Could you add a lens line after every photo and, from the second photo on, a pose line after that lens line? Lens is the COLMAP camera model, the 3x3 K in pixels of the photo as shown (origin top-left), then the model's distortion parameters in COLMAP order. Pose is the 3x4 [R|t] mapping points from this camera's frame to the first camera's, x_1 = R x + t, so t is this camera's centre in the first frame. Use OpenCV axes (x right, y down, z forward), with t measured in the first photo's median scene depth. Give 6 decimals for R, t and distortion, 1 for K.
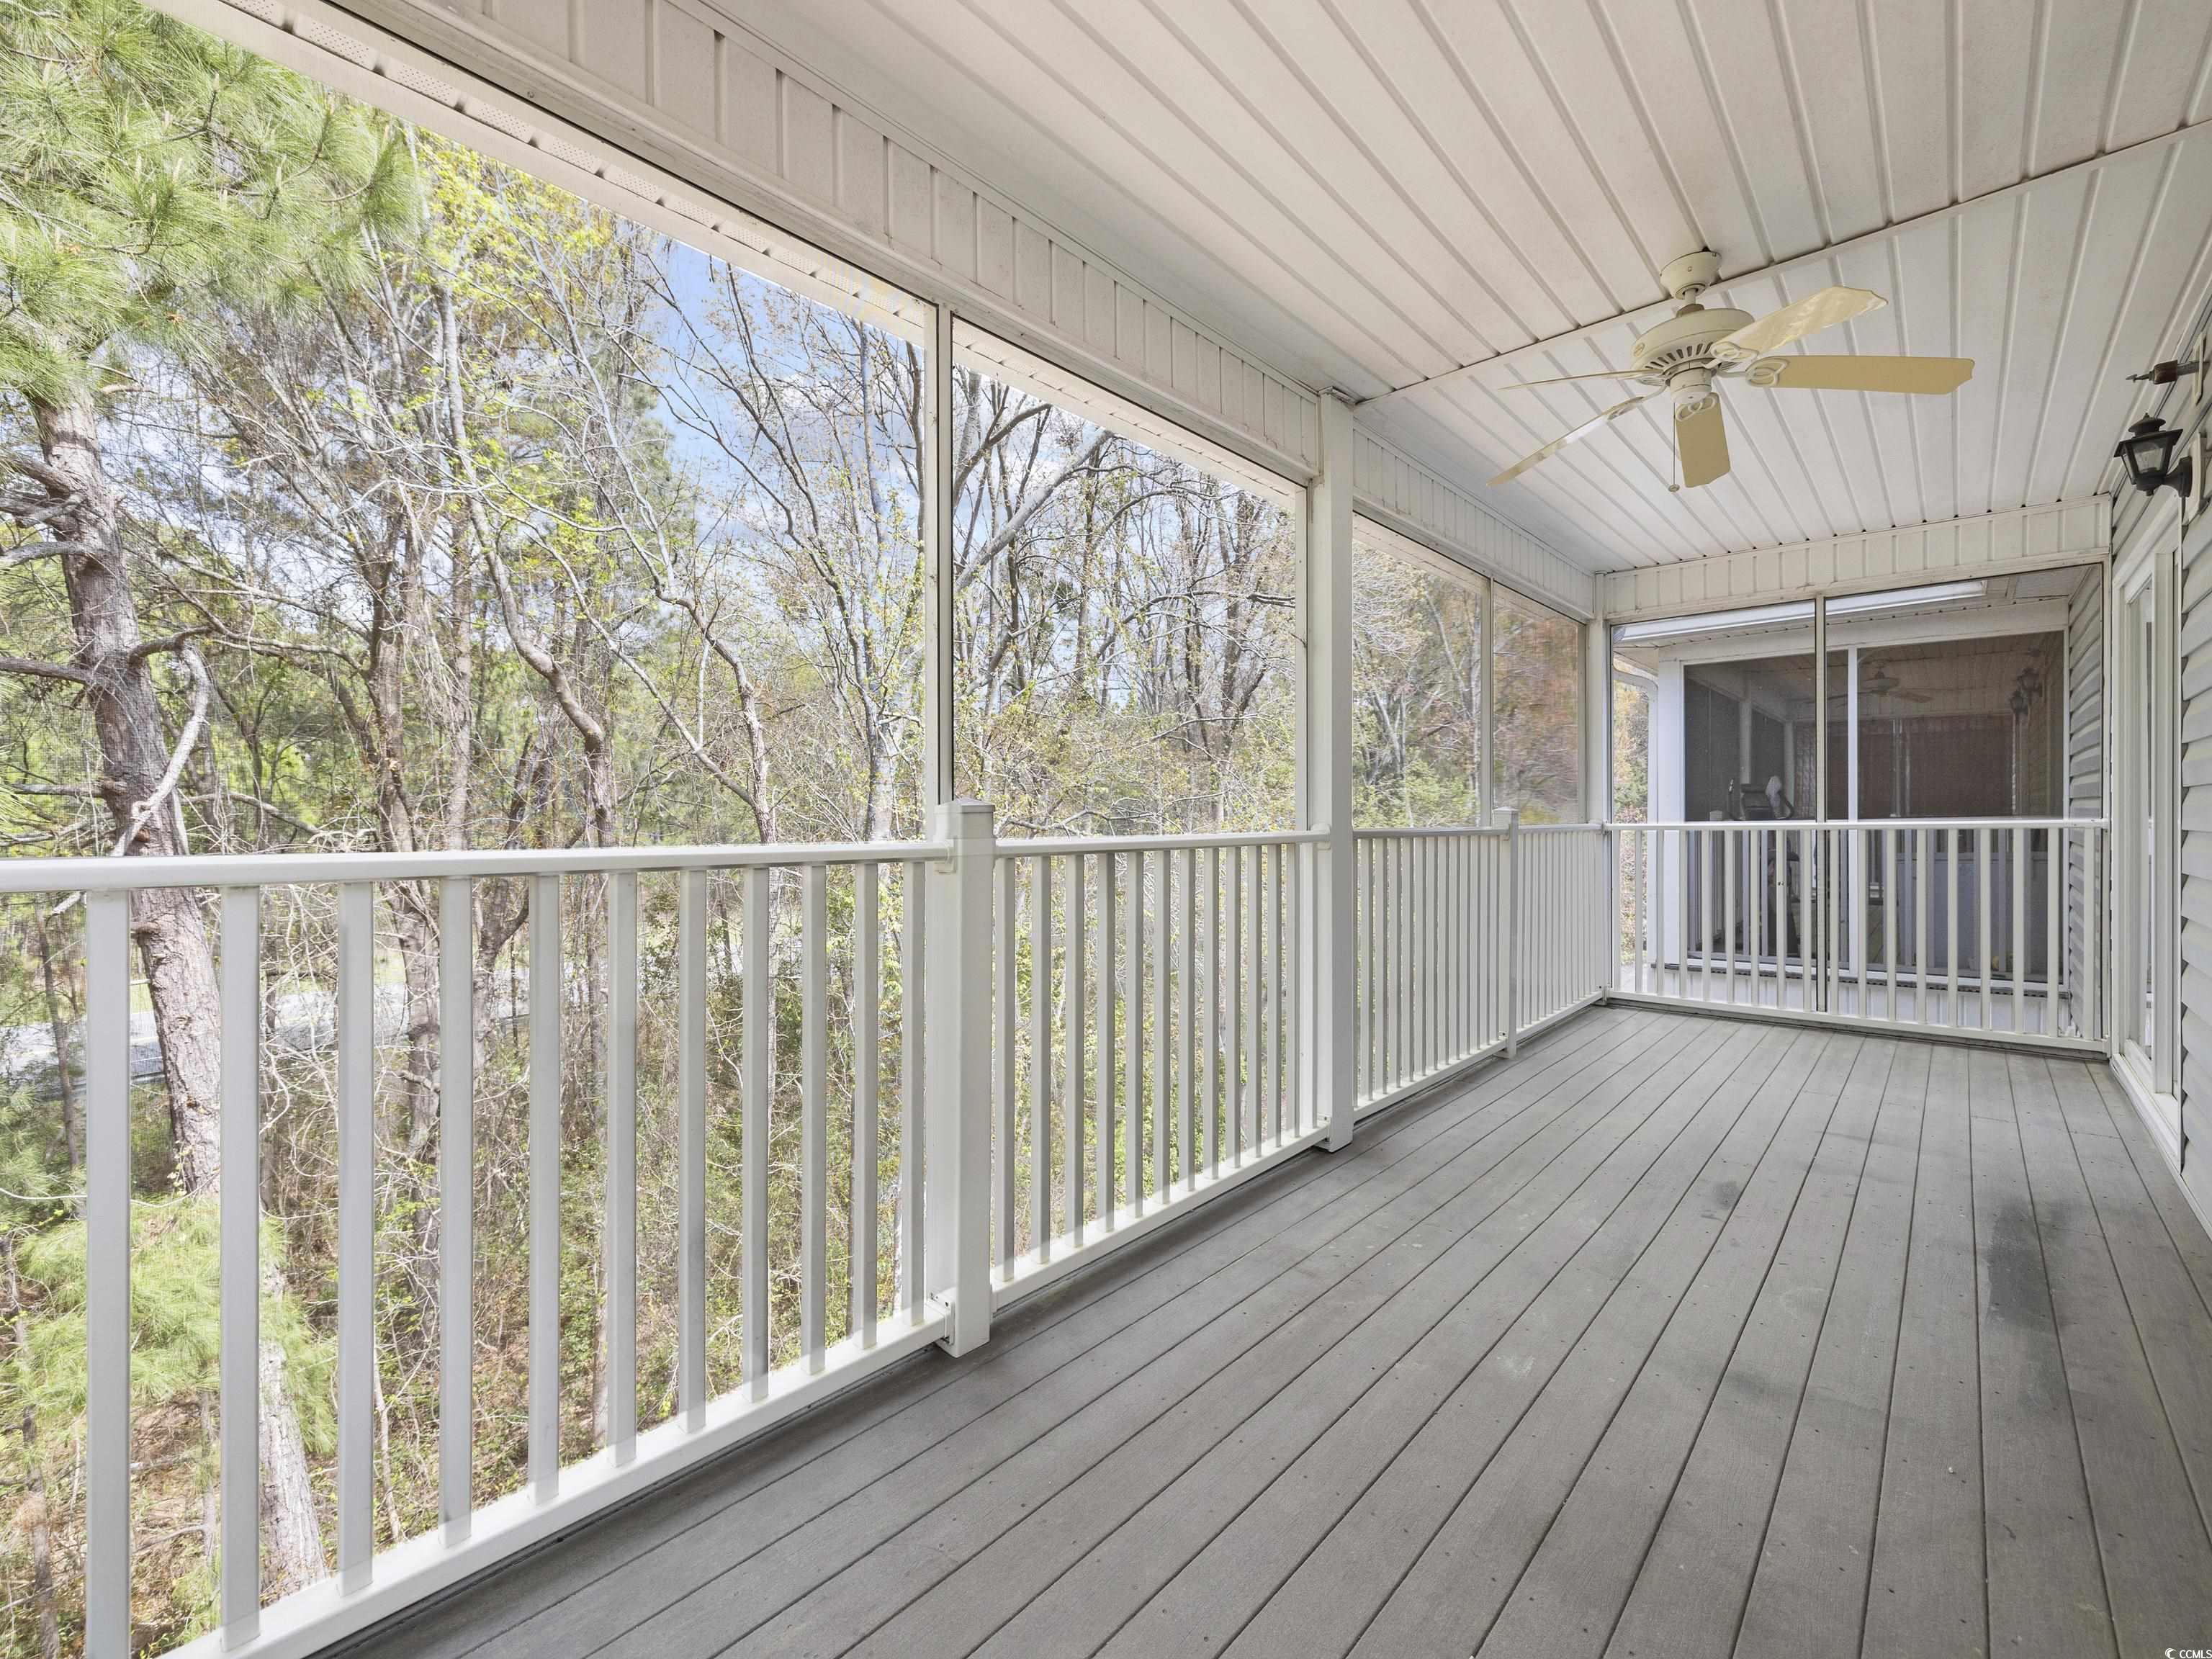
lens RADIAL K [[932.5, 0, 1107.4], [0, 932.5, 822.4], [0, 0, 1]] dist [0.001864, -0.000246]
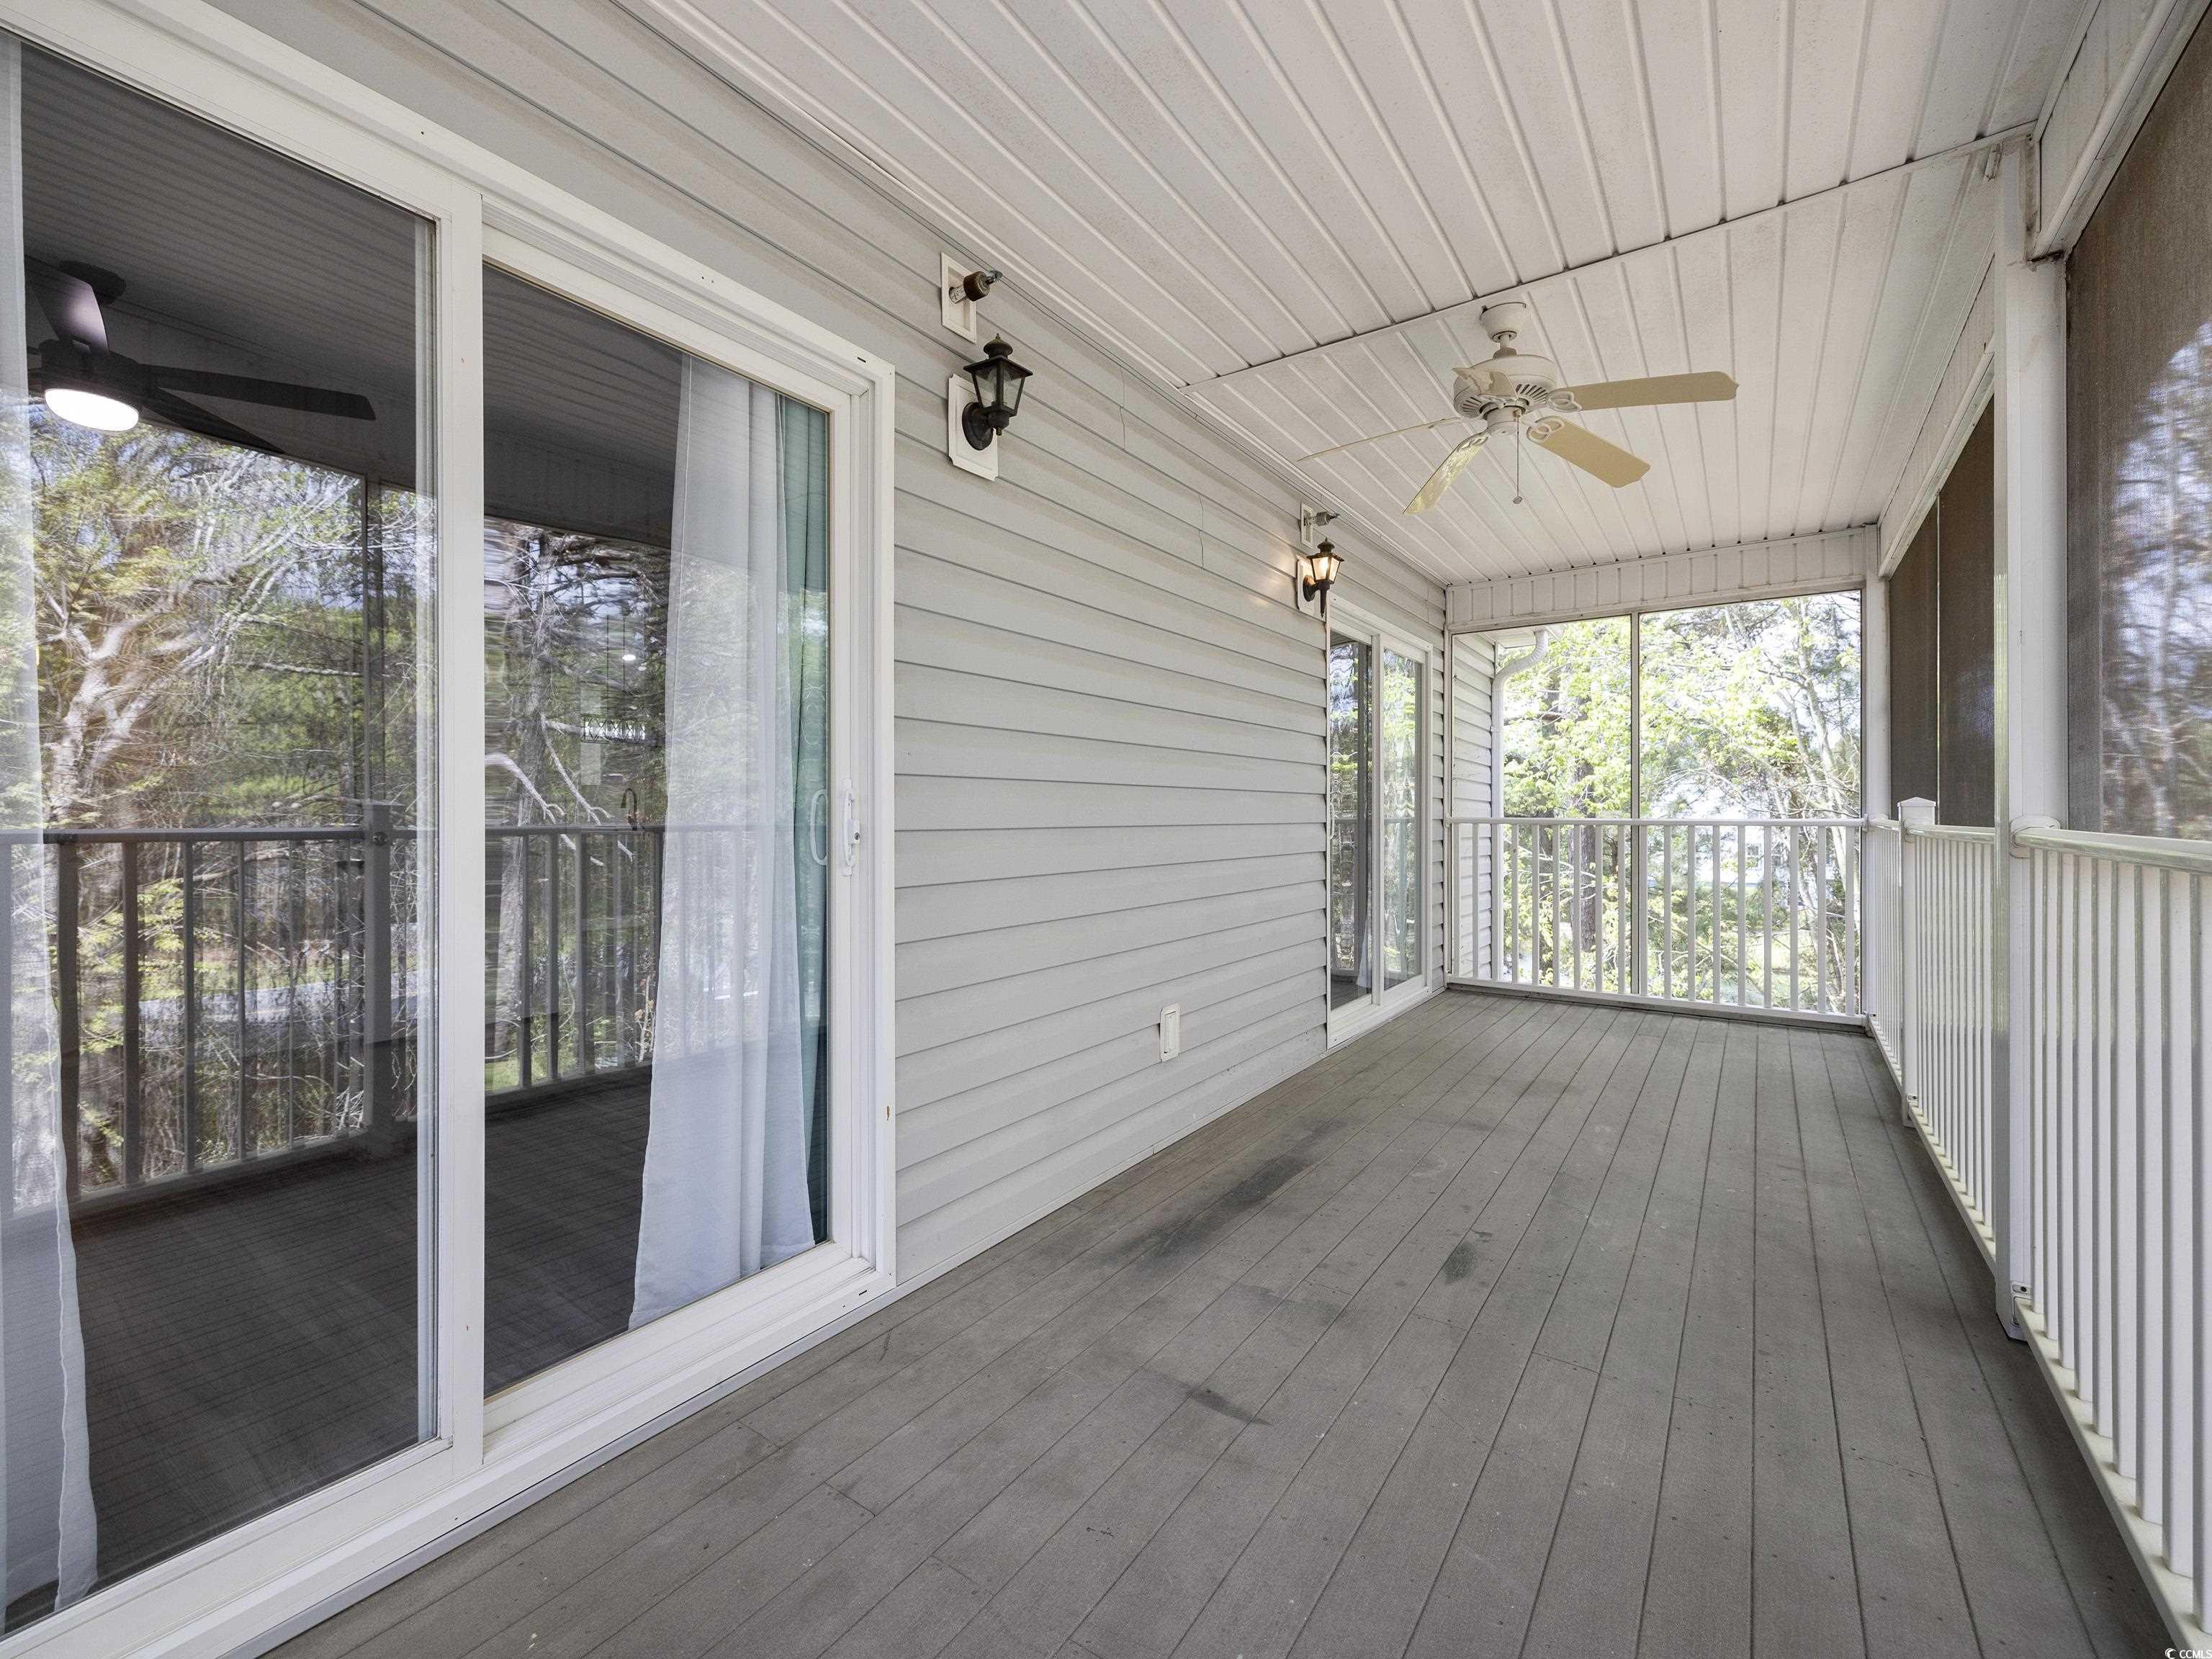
lens RADIAL K [[932.5, 0, 1104.4], [0, 932.5, 822.5], [0, 0, 1]] dist [0.001864, -0.000246]
pose [[-0.991464, -0.000925, -0.130376, 1.205461], [-0.001486, 0.999990, 0.004210, 0.001533], [0.130371, 0.004368, -0.991456, 1.973844]]
